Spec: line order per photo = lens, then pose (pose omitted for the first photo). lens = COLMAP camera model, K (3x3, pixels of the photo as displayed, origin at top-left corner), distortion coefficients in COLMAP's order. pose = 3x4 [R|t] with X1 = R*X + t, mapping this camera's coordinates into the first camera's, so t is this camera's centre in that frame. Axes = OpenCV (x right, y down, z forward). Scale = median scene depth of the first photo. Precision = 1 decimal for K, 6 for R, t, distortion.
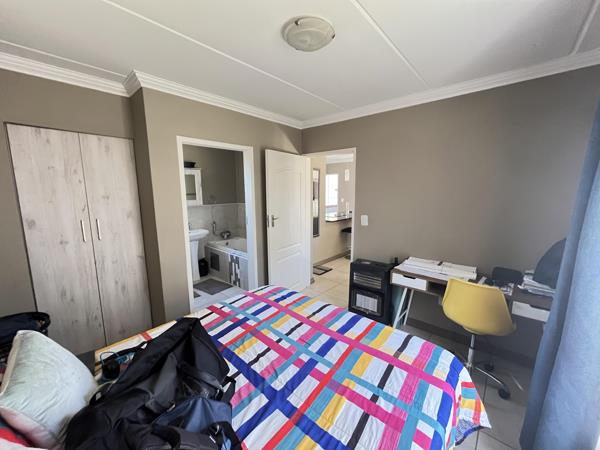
lens RADIAL K [[242.5, 0, 300.0], [0, 242.5, 225.0], [0, 0, 1]] dist [-0.001373, -0.000167]
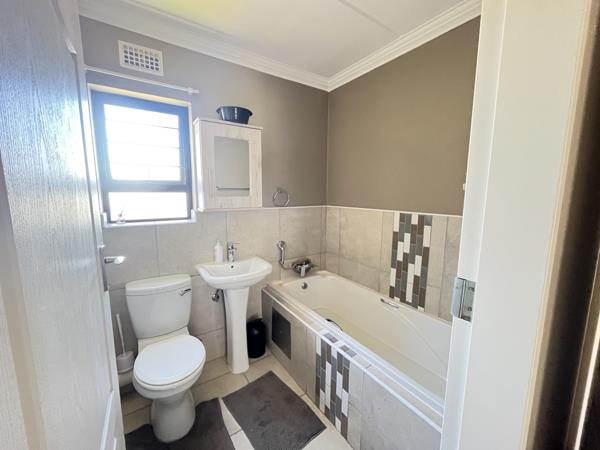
lens RADIAL K [[242.5, 0, 300.0], [0, 242.5, 225.0], [0, 0, 1]] dist [-0.001373, -0.000167]
pose [[0.969406, 0.048367, -0.240649, -0.226522], [-0.049726, 0.998763, 0.000429, -0.054769], [0.240372, 0.011551, 0.970612, 0.589607]]
